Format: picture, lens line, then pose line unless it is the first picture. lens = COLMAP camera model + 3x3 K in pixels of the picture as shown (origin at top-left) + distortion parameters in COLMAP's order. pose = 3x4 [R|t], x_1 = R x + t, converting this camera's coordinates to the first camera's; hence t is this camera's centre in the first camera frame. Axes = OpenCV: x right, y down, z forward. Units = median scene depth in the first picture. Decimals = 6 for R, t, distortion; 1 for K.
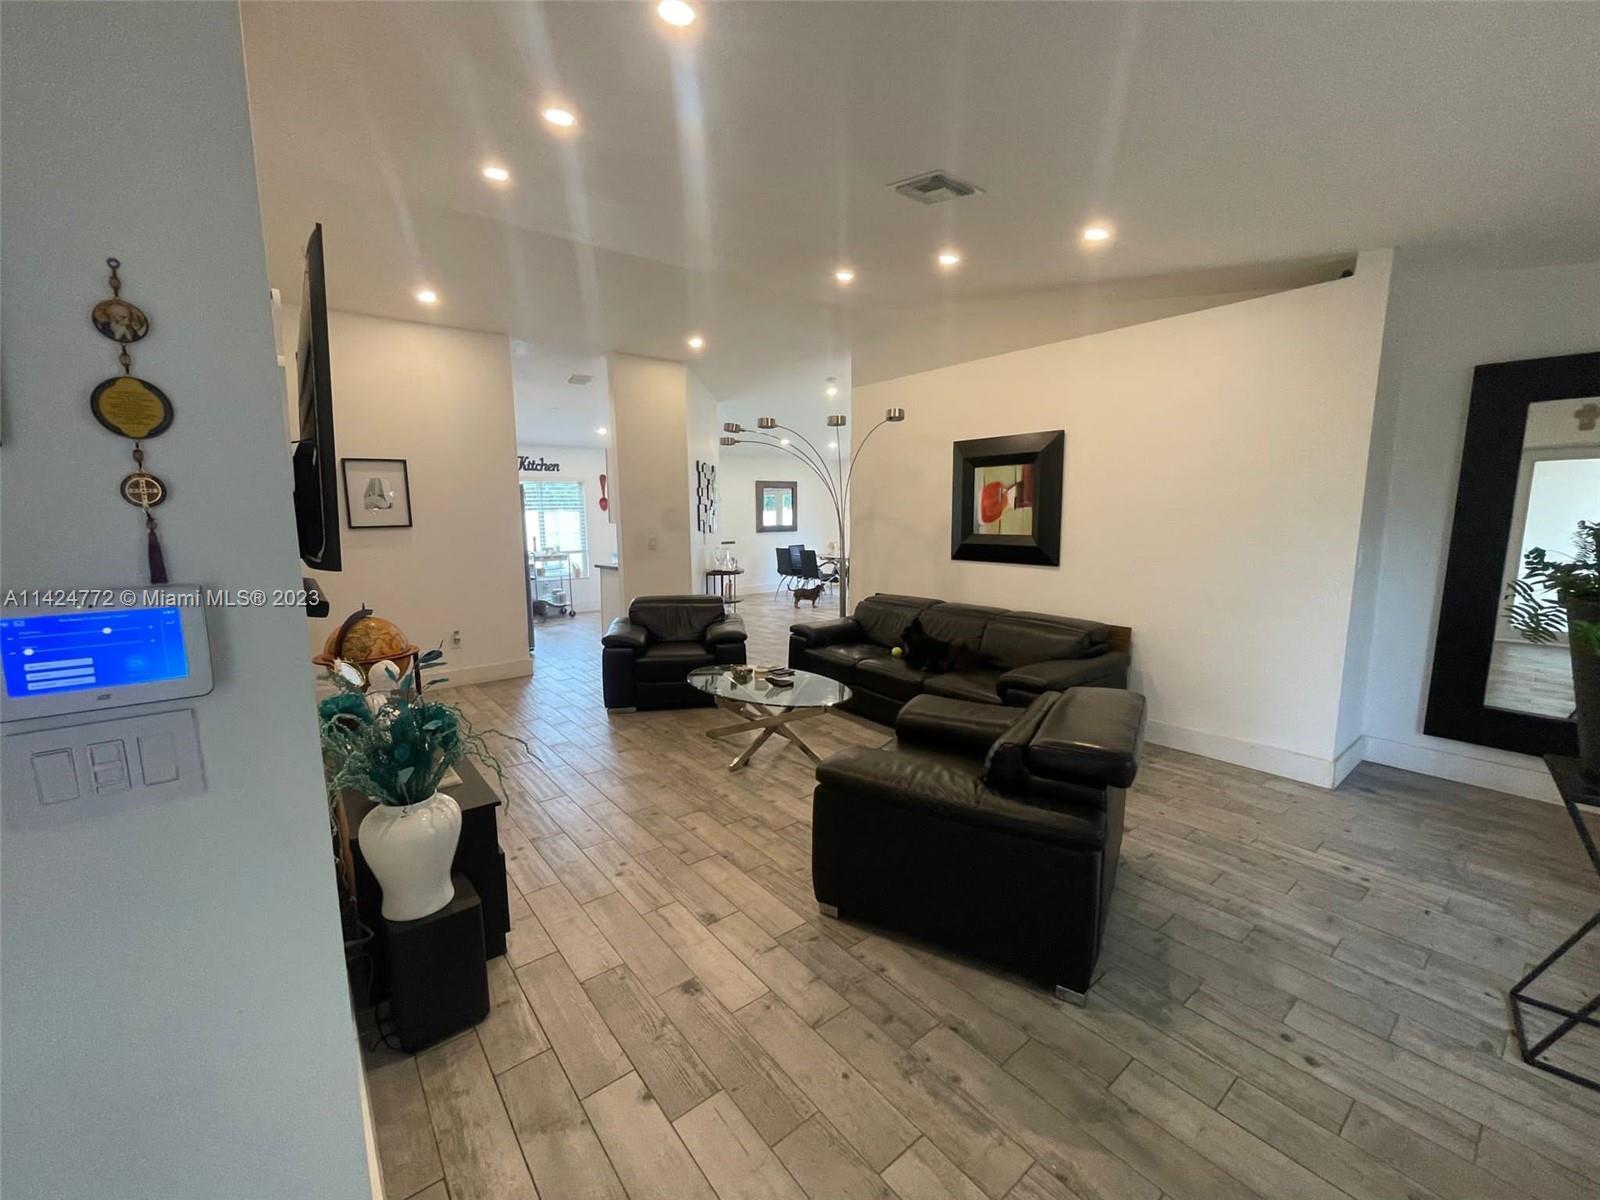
lens RADIAL K [[648.5, 0, 791.4], [0, 648.5, 600.6], [0, 0, 1]] dist [0.001010, 0.000430]
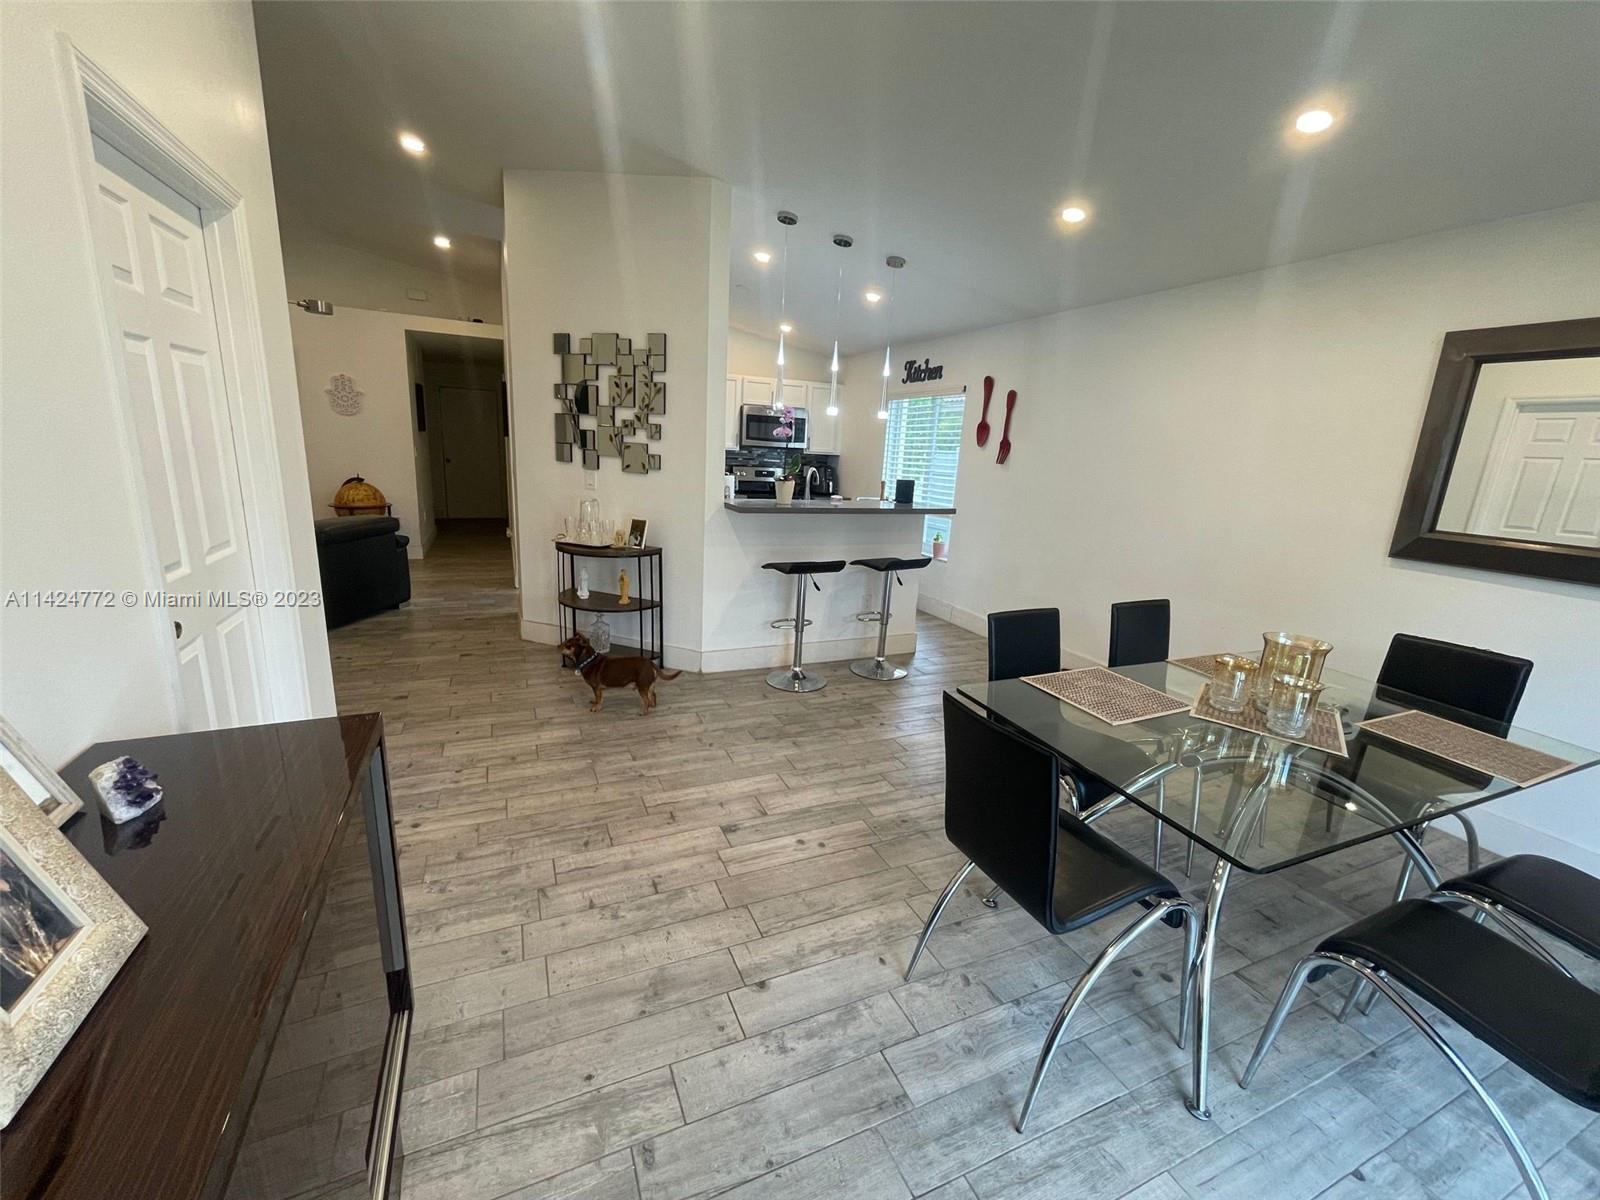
lens RADIAL K [[648.5, 0, 791.4], [0, 648.5, 600.6], [0, 0, 1]] dist [0.001010, 0.000430]
pose [[-0.253953, 0.220242, -0.941808, 0.620926], [-0.181107, 0.945680, 0.269982, -0.297139], [0.950110, 0.239130, -0.200271, 2.185610]]
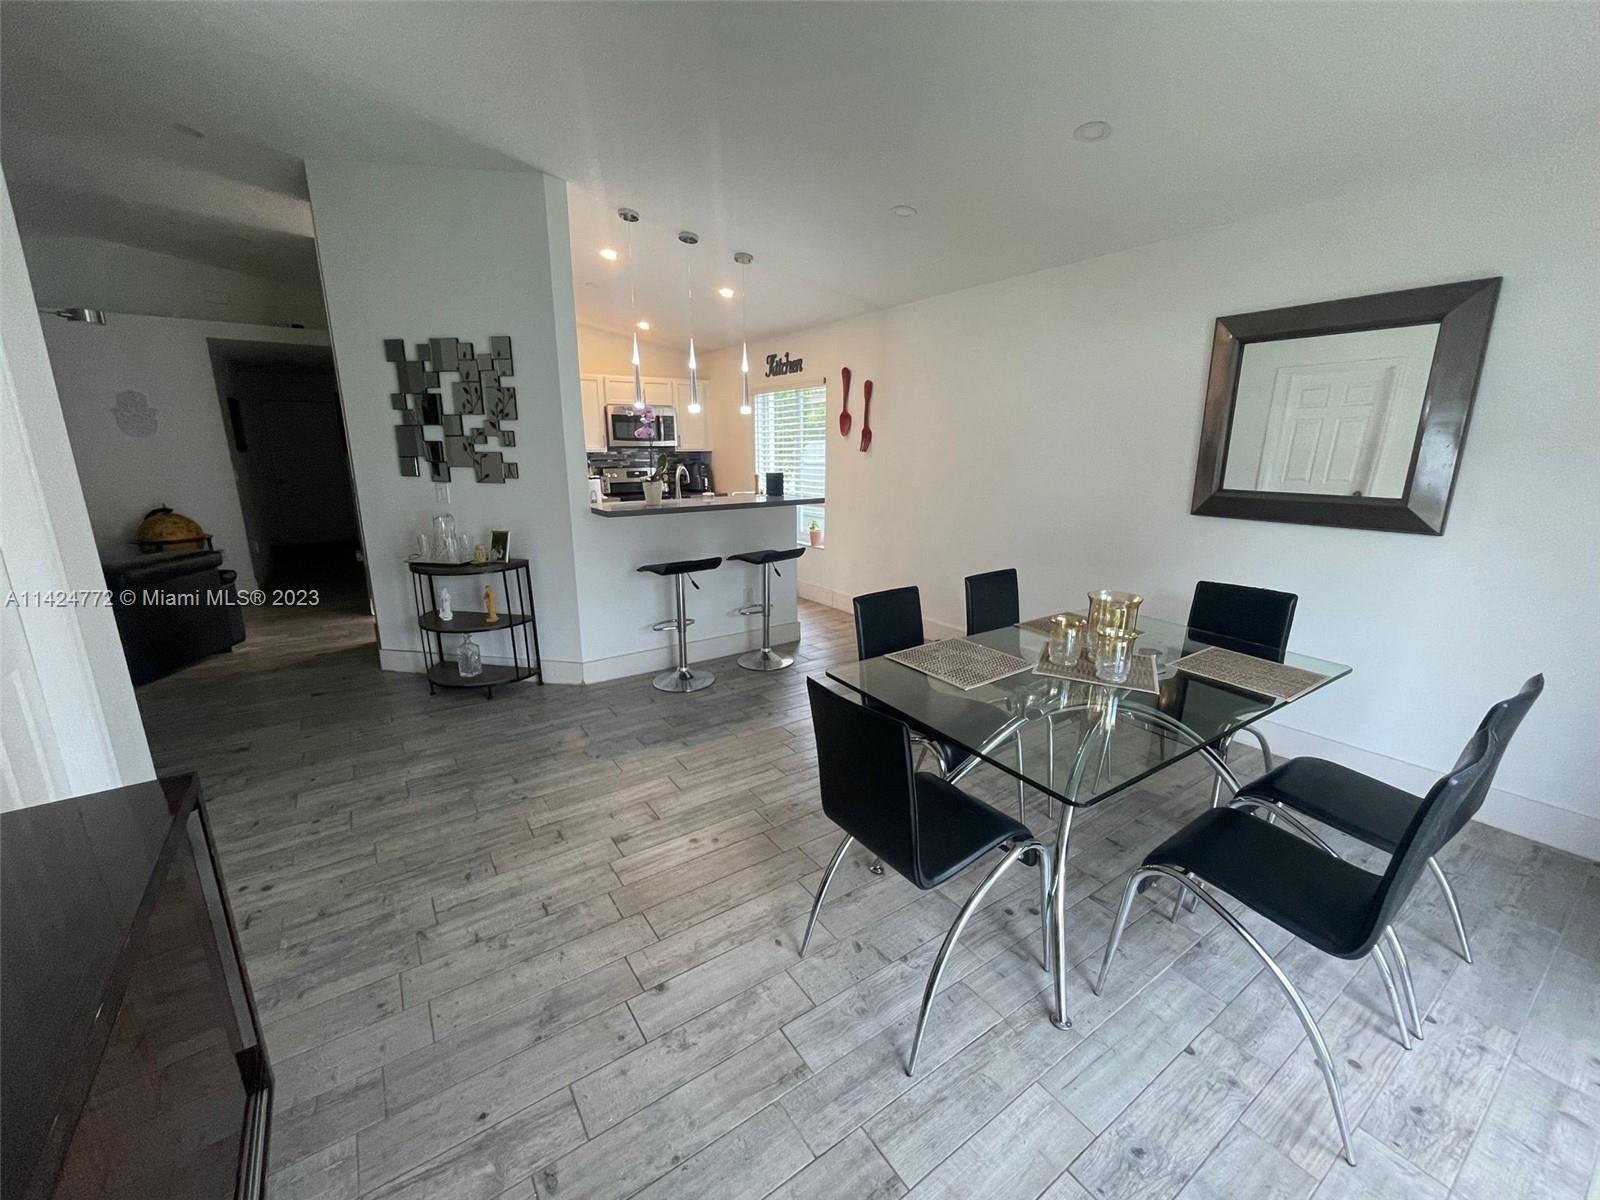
lens RADIAL K [[648.5, 0, 791.4], [0, 648.5, 600.6], [0, 0, 1]] dist [0.001010, 0.000430]
pose [[-0.075575, 0.244067, -0.966809, 0.624517], [-0.134706, 0.958195, 0.252422, -0.303413], [0.987999, 0.149311, -0.039538, 2.205190]]
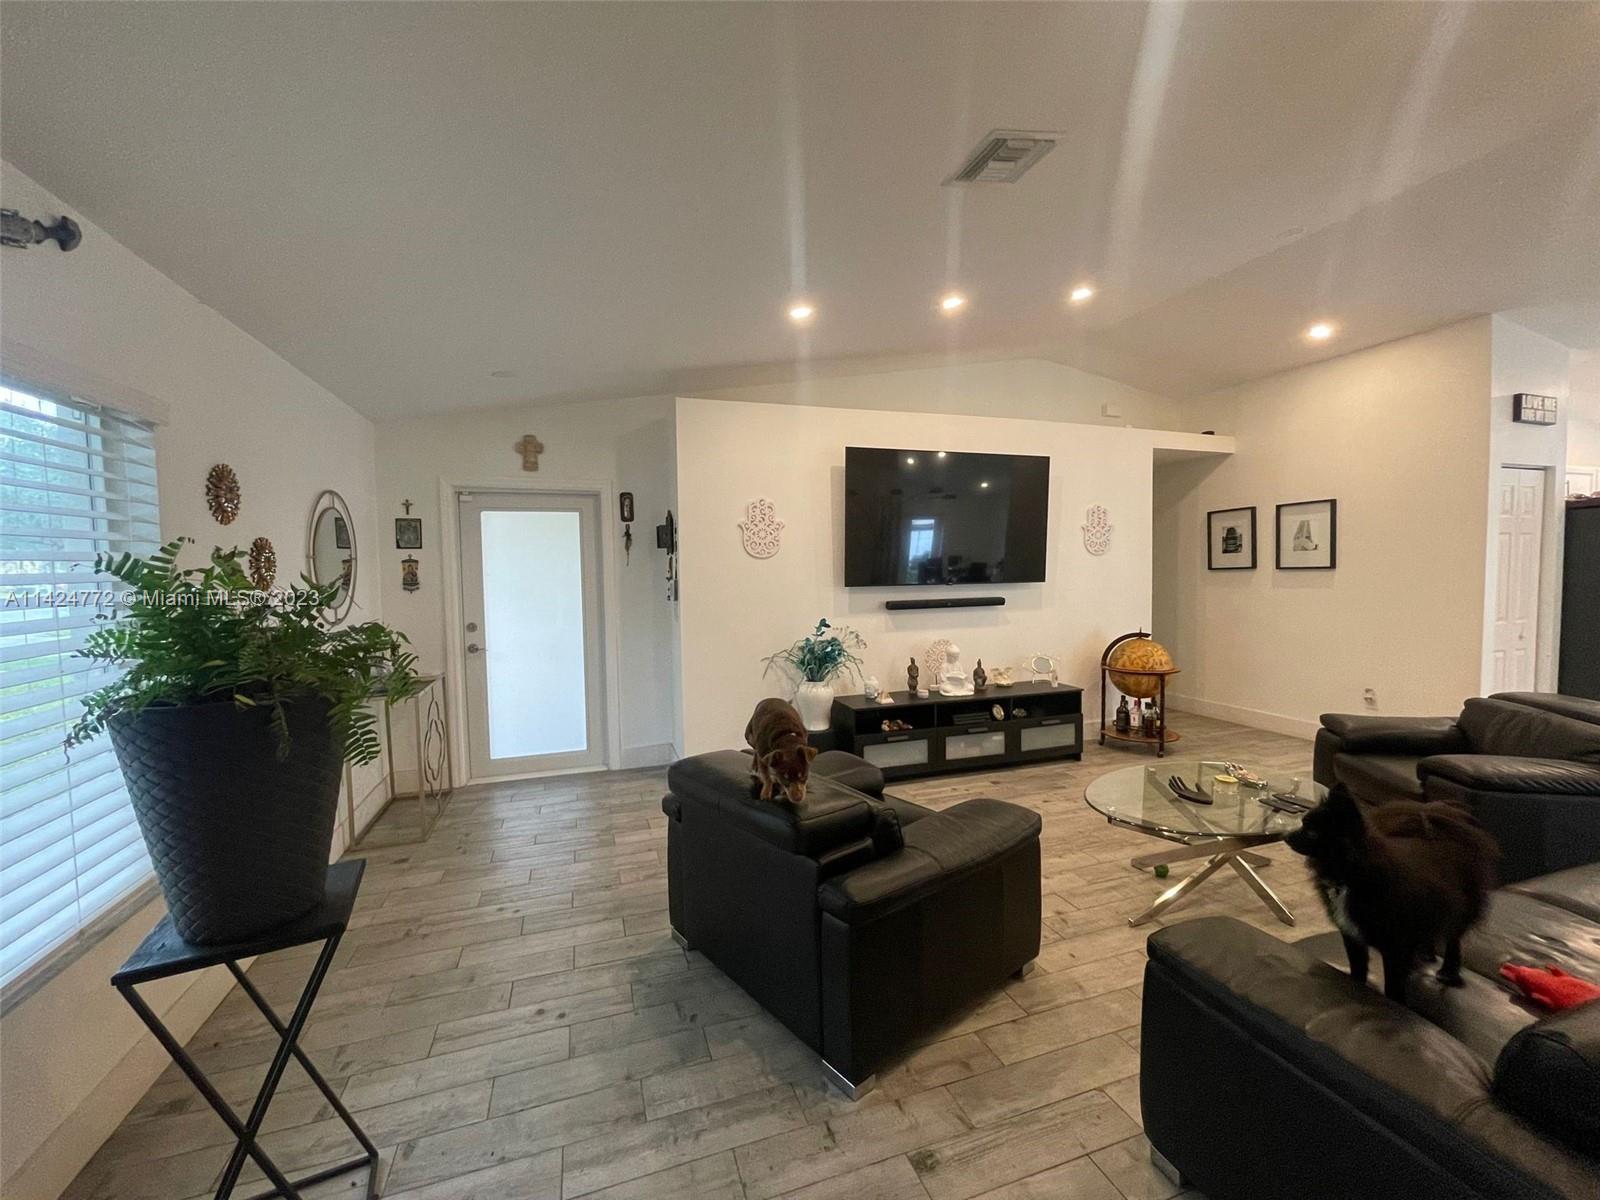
lens RADIAL K [[661.9, 0, 800.1], [0, 661.9, 597.0], [0, 0, 1]] dist [-0.000016, 0.000074]
pose [[-0.335773, 0.058380, -0.940132, 0.672357], [-0.109814, 0.988845, 0.100626, -0.095475], [0.935520, 0.137028, -0.325617, 0.669883]]
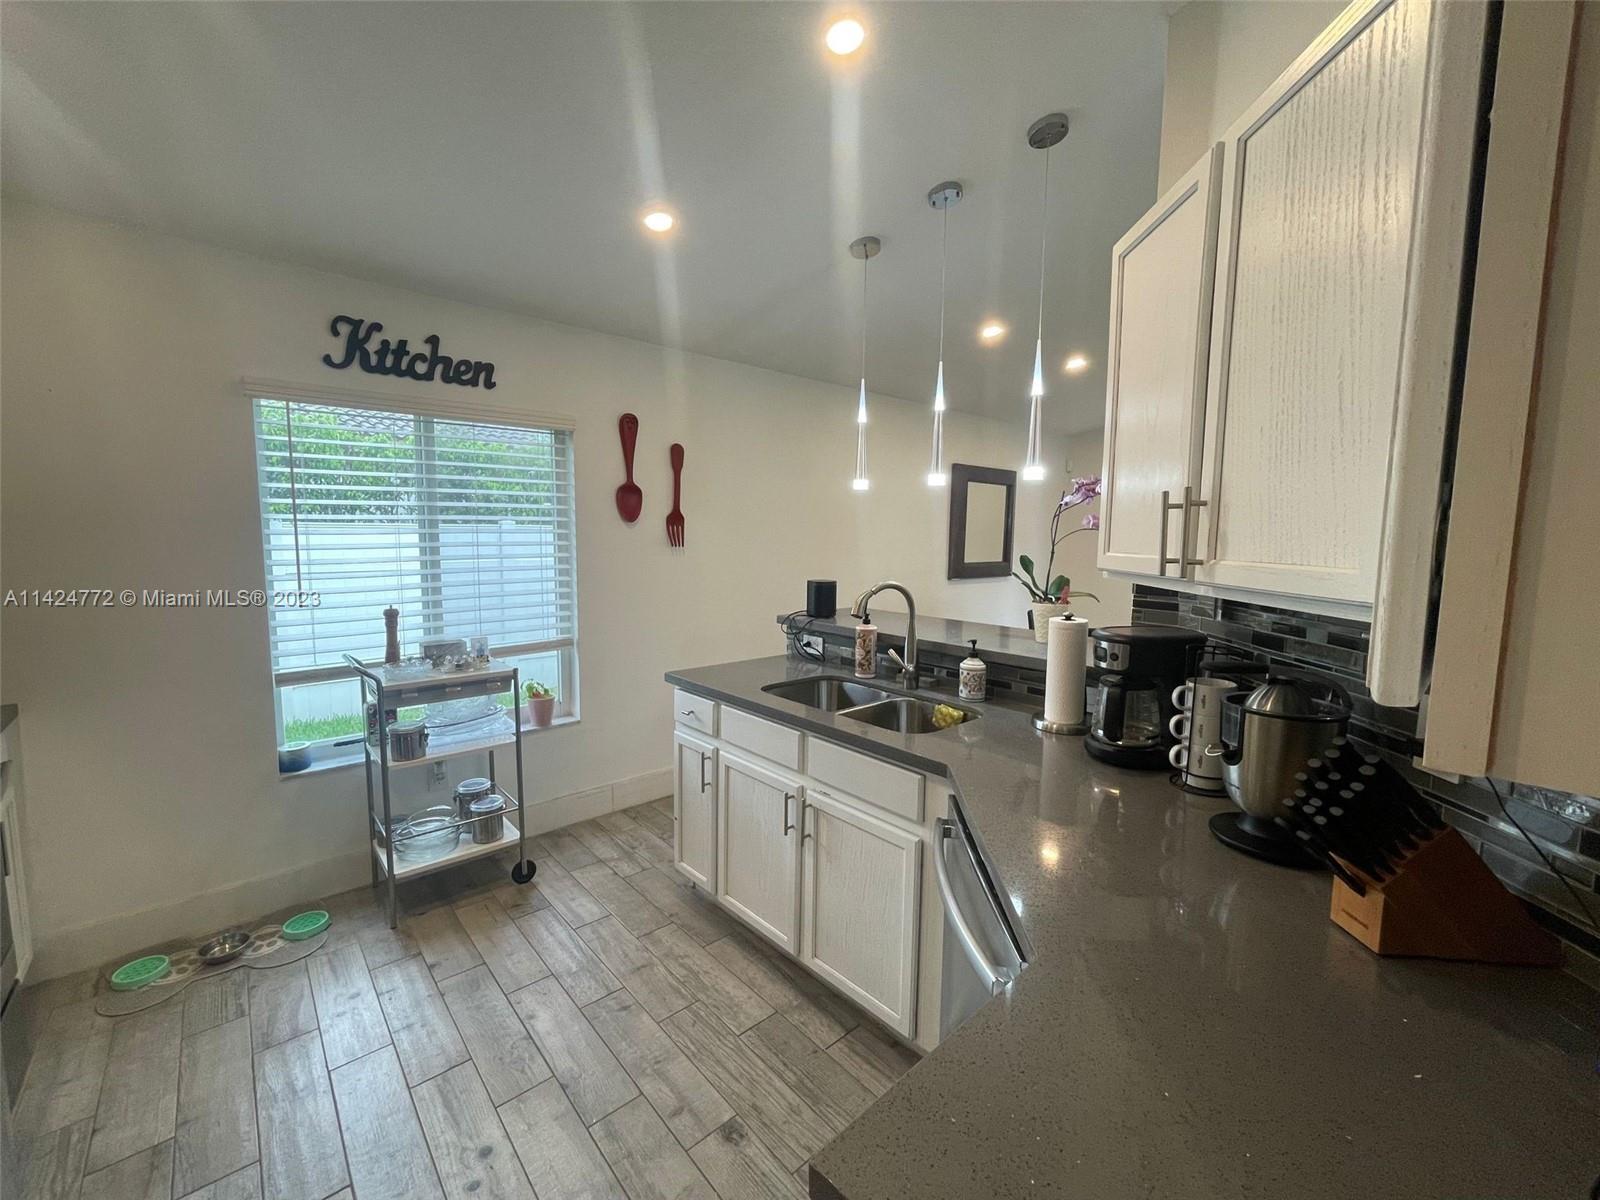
lens RADIAL K [[661.9, 0, 800.1], [0, 661.9, 597.0], [0, 0, 1]] dist [-0.000016, 0.000074]
pose [[0.997981, 0.014072, 0.061937, -0.488923], [-0.011606, 0.999132, -0.039999, -0.191030], [-0.062446, 0.039200, 0.997278, 1.440915]]
